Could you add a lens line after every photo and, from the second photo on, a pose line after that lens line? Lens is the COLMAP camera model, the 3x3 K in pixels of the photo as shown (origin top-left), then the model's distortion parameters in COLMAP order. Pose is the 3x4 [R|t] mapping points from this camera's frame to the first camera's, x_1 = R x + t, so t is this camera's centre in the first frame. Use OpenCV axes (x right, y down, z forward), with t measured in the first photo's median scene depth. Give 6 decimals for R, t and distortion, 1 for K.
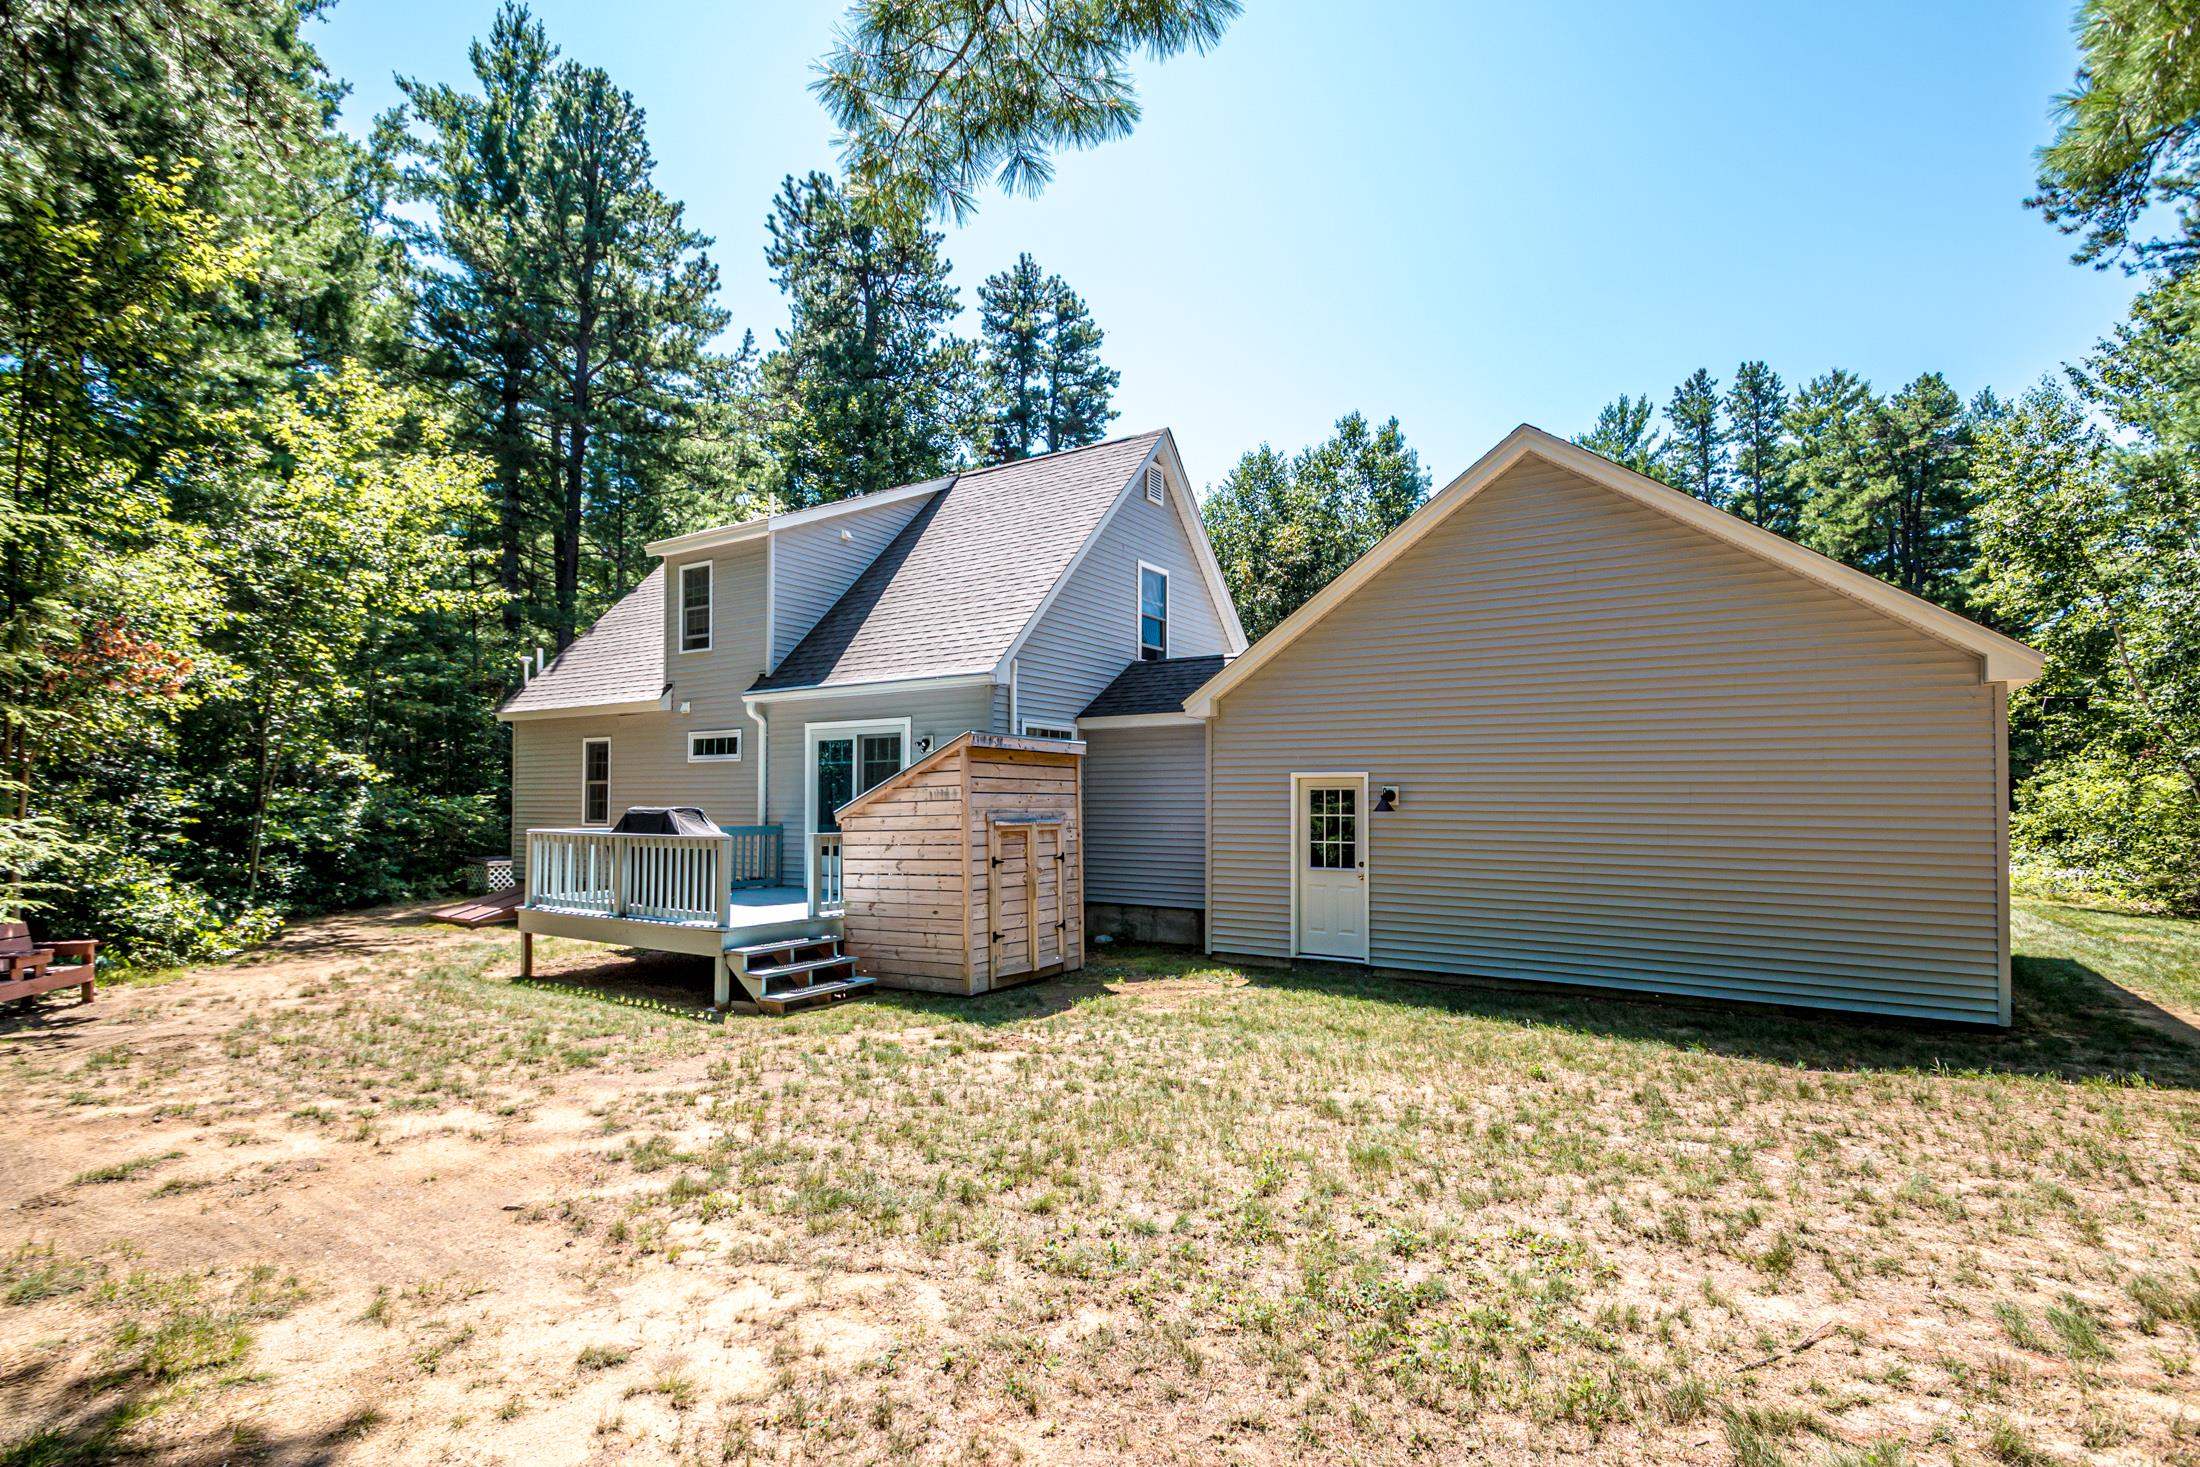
lens RADIAL K [[1082.5, 0, 1116.7], [0, 1082.5, 763.6], [0, 0, 1]] dist [0.000733, -0.006207]
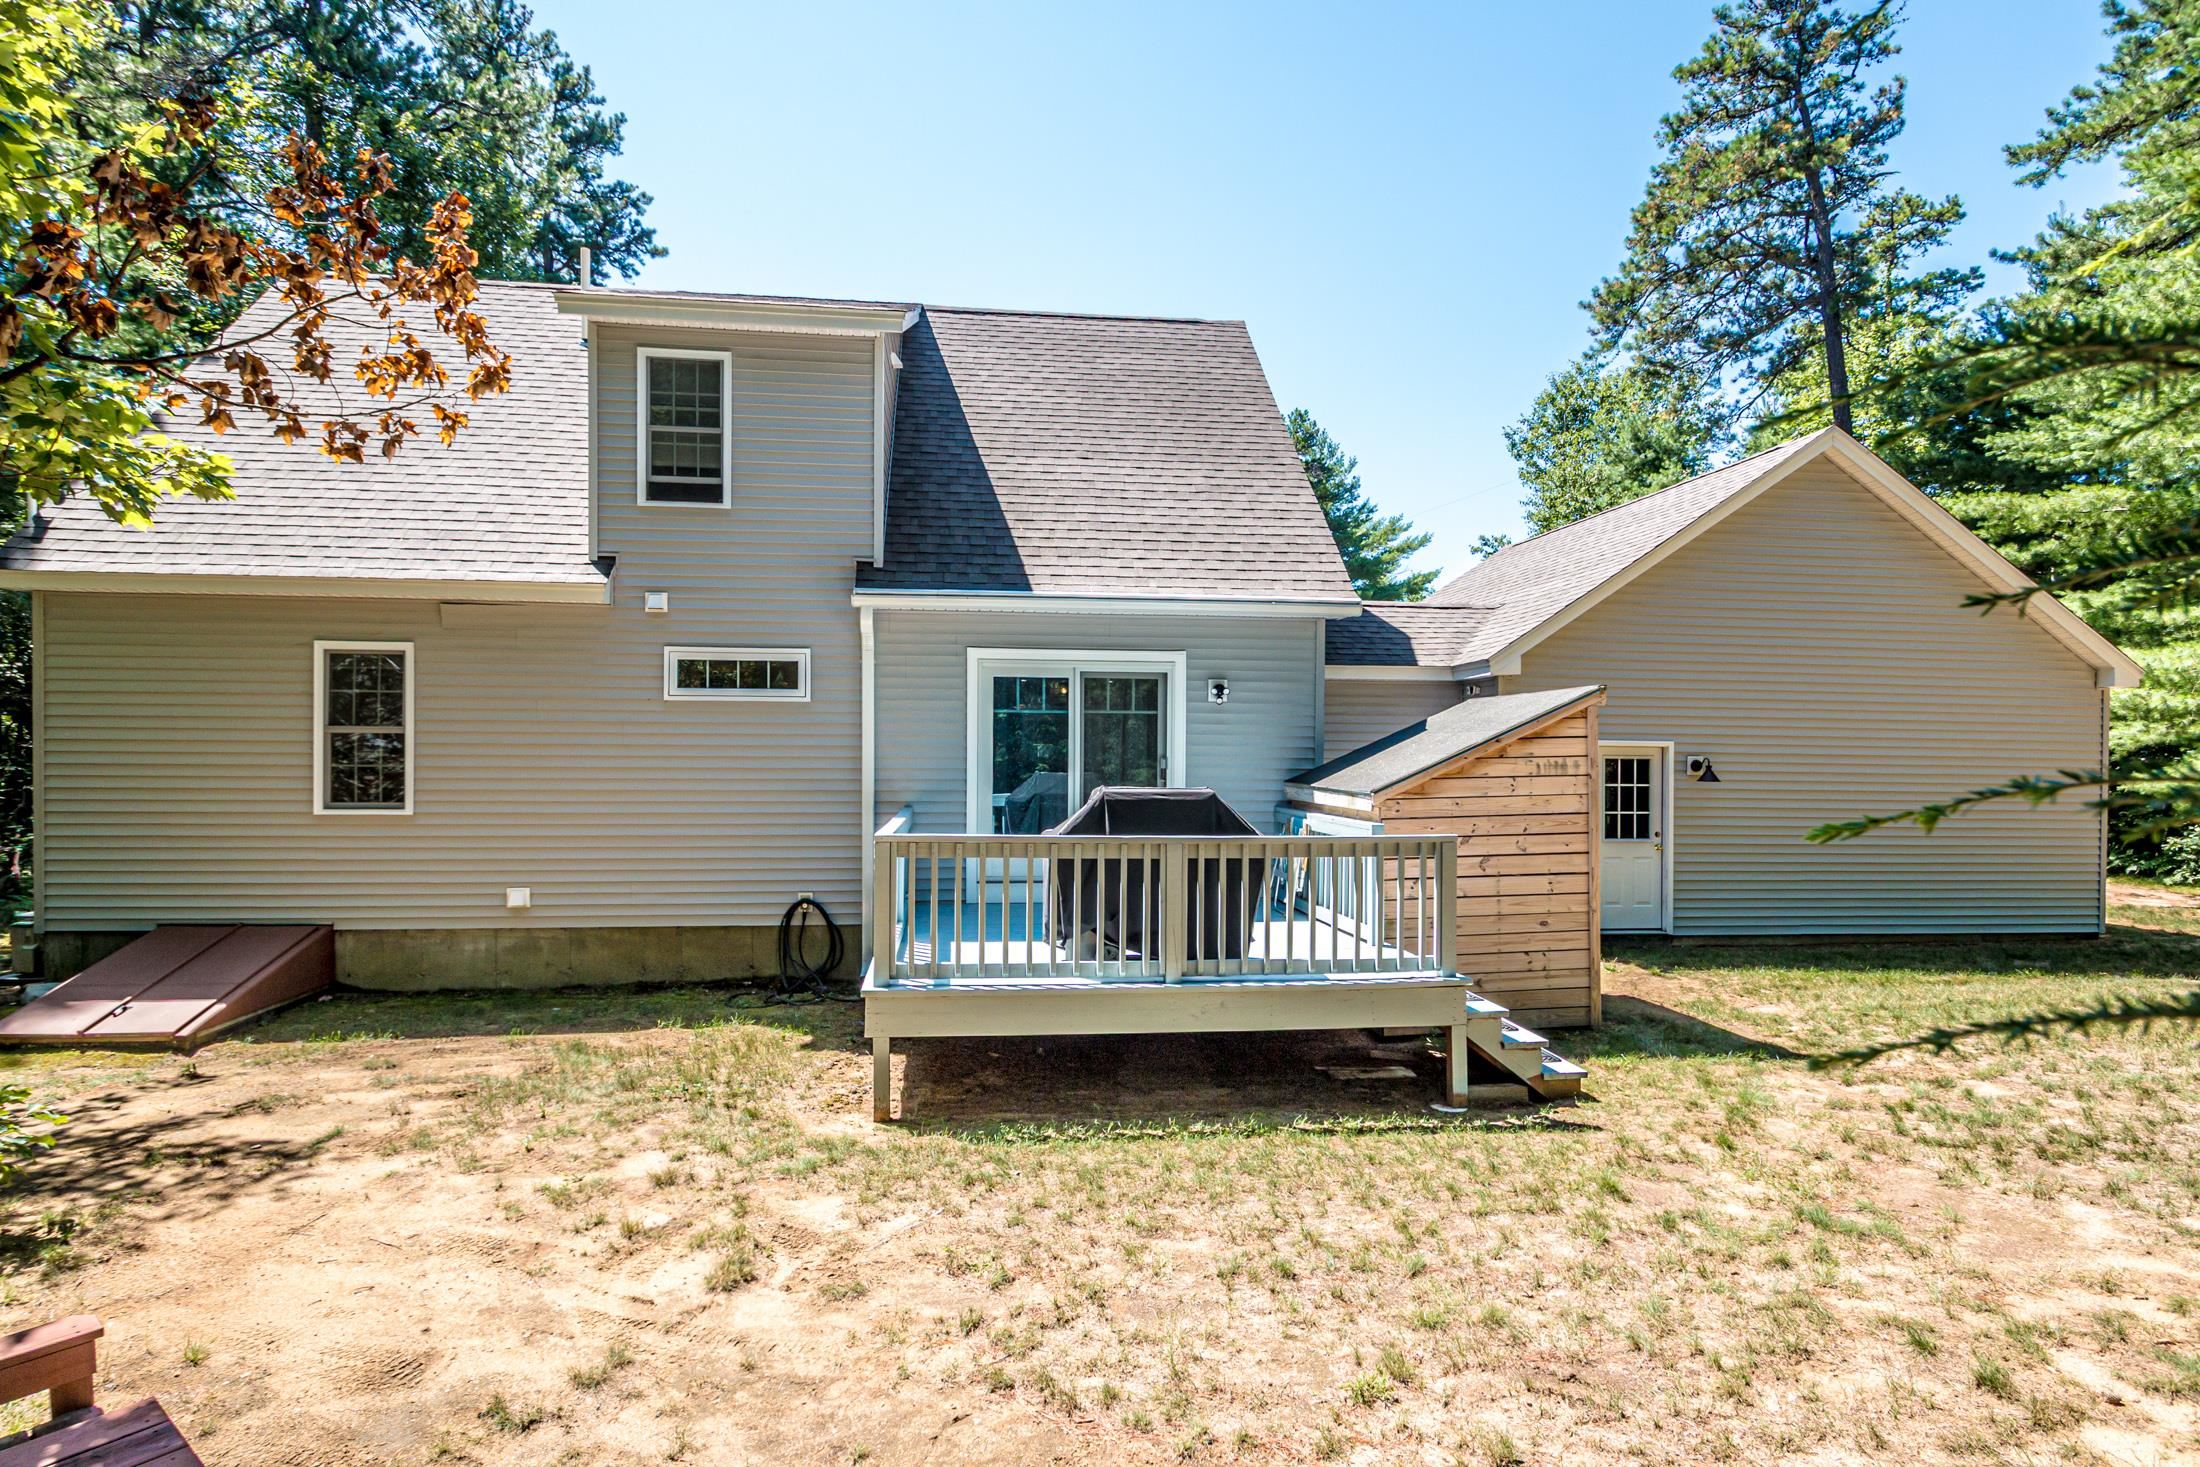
lens RADIAL K [[1138.3, 0, 1054.3], [0, 1138.3, 740.7], [0, 0, 1]] dist [-0.003829, -0.007863]
pose [[0.763351, 0.010658, 0.645896, -0.649963], [-0.028767, 0.999433, 0.017506, 0.004185], [-0.645343, -0.031944, 0.763224, 0.426824]]
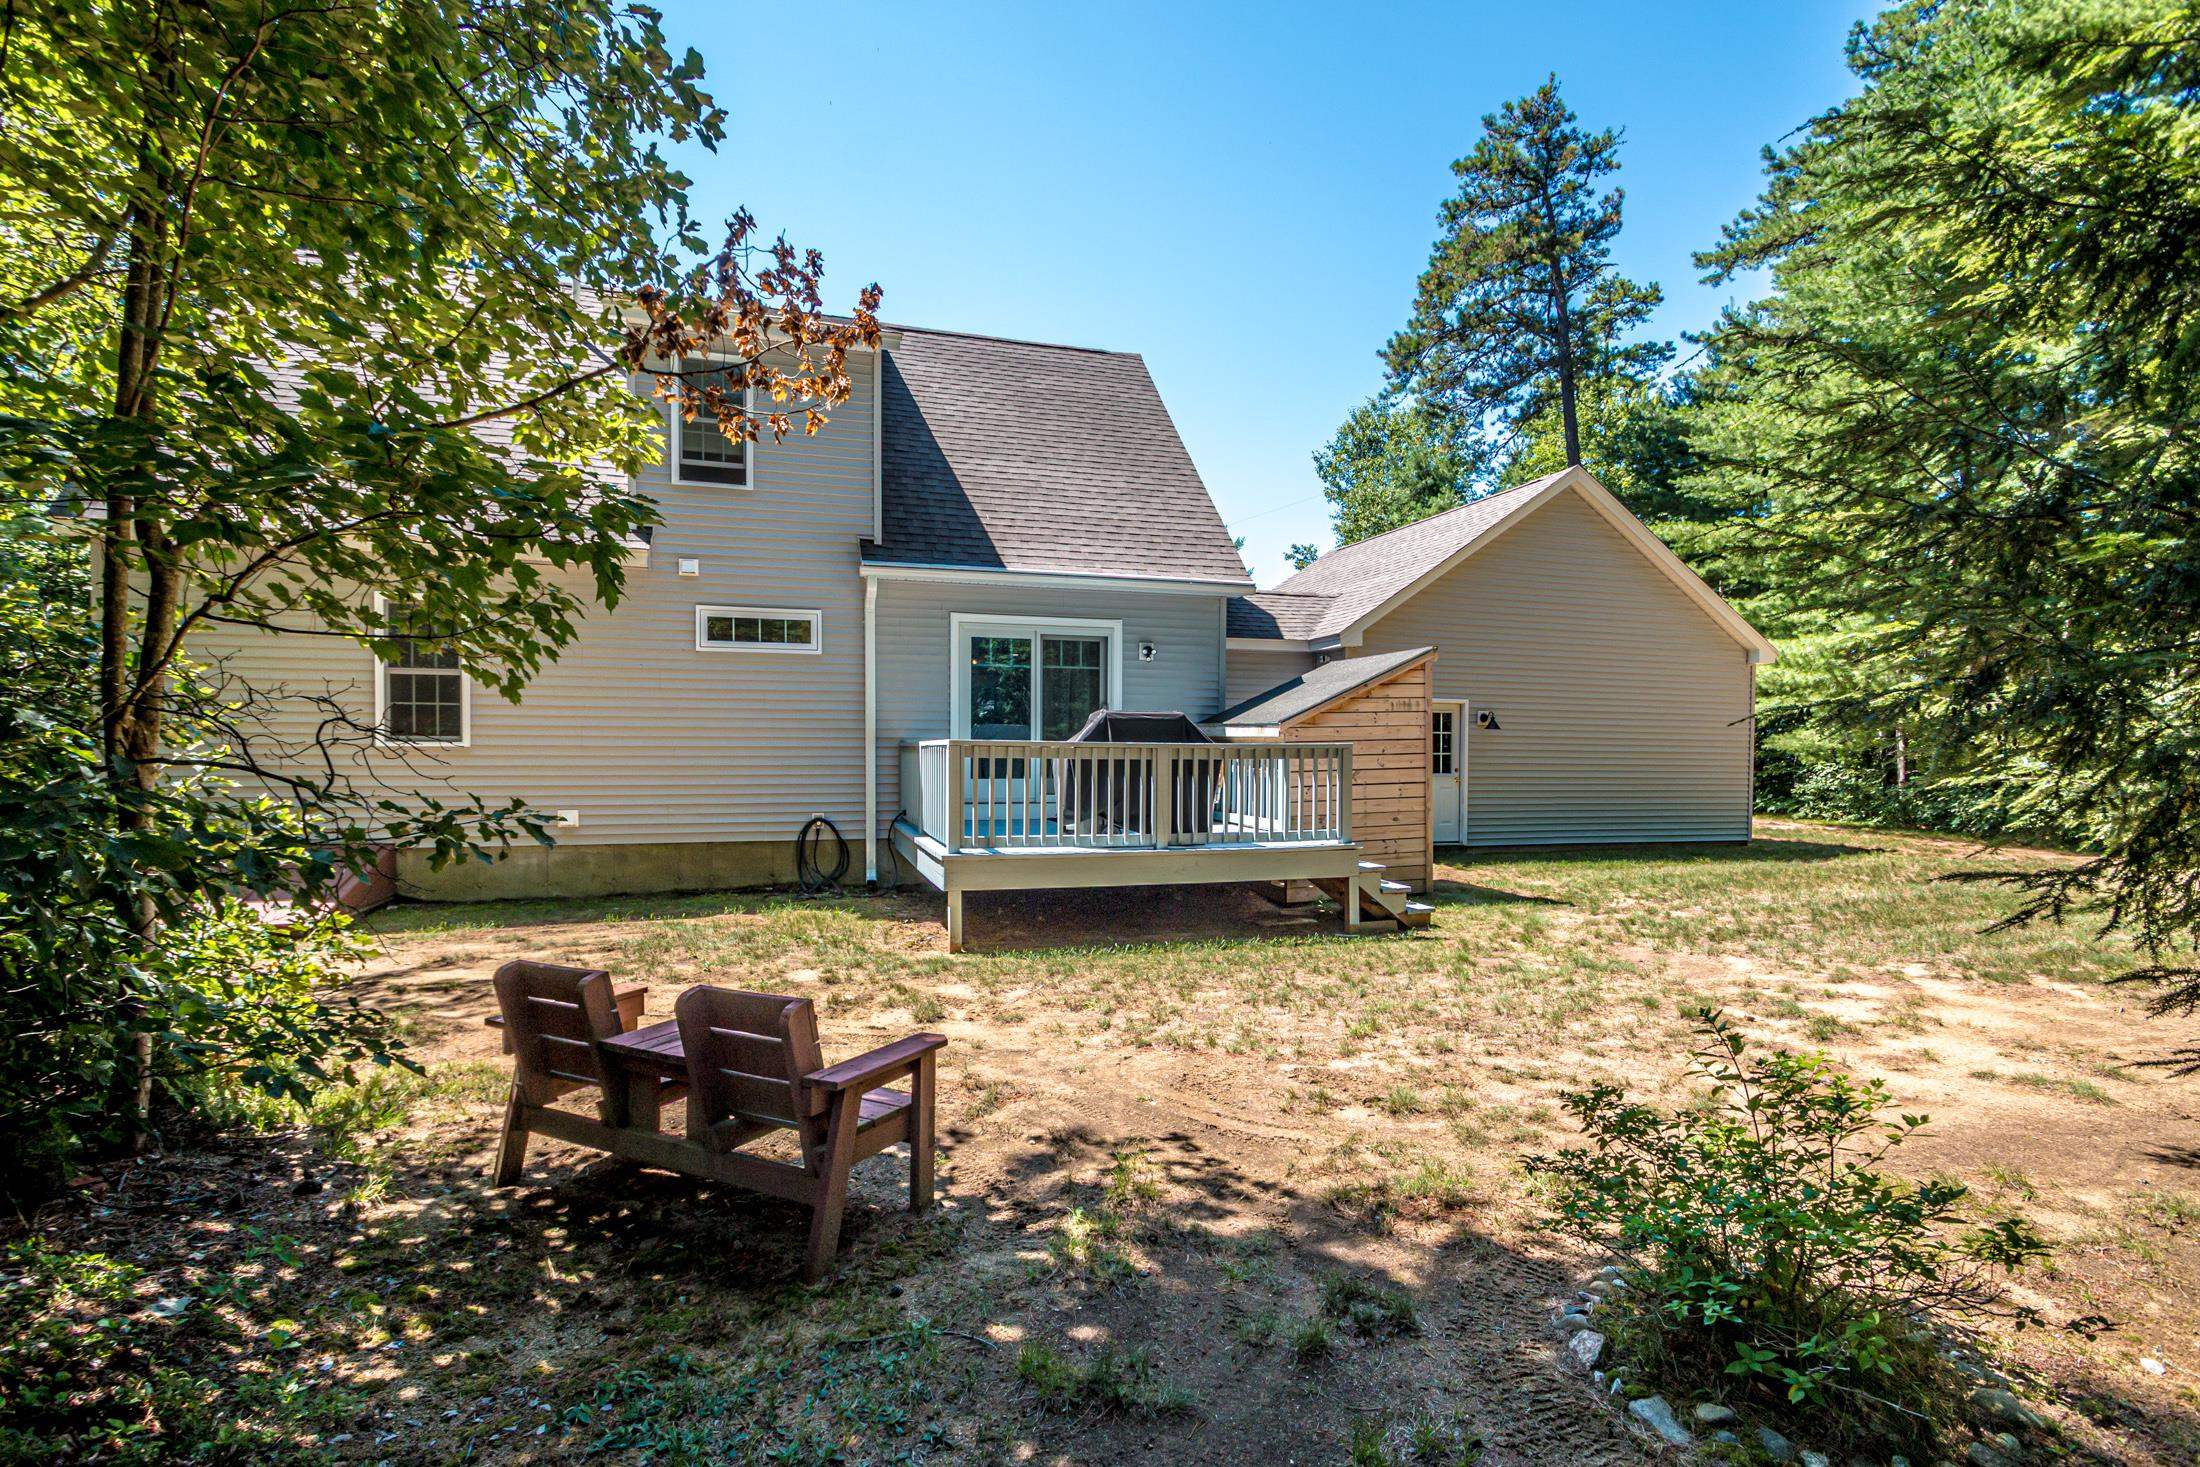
lens RADIAL K [[1082.5, 0, 1100.9], [0, 1082.5, 746.9], [0, 0, 1]] dist [0.000733, -0.006207]
pose [[0.616644, 0.000973, 0.787242, -0.799299], [-0.031425, 0.999233, 0.023380, 0.036543], [-0.786615, -0.039156, 0.616201, 0.402963]]
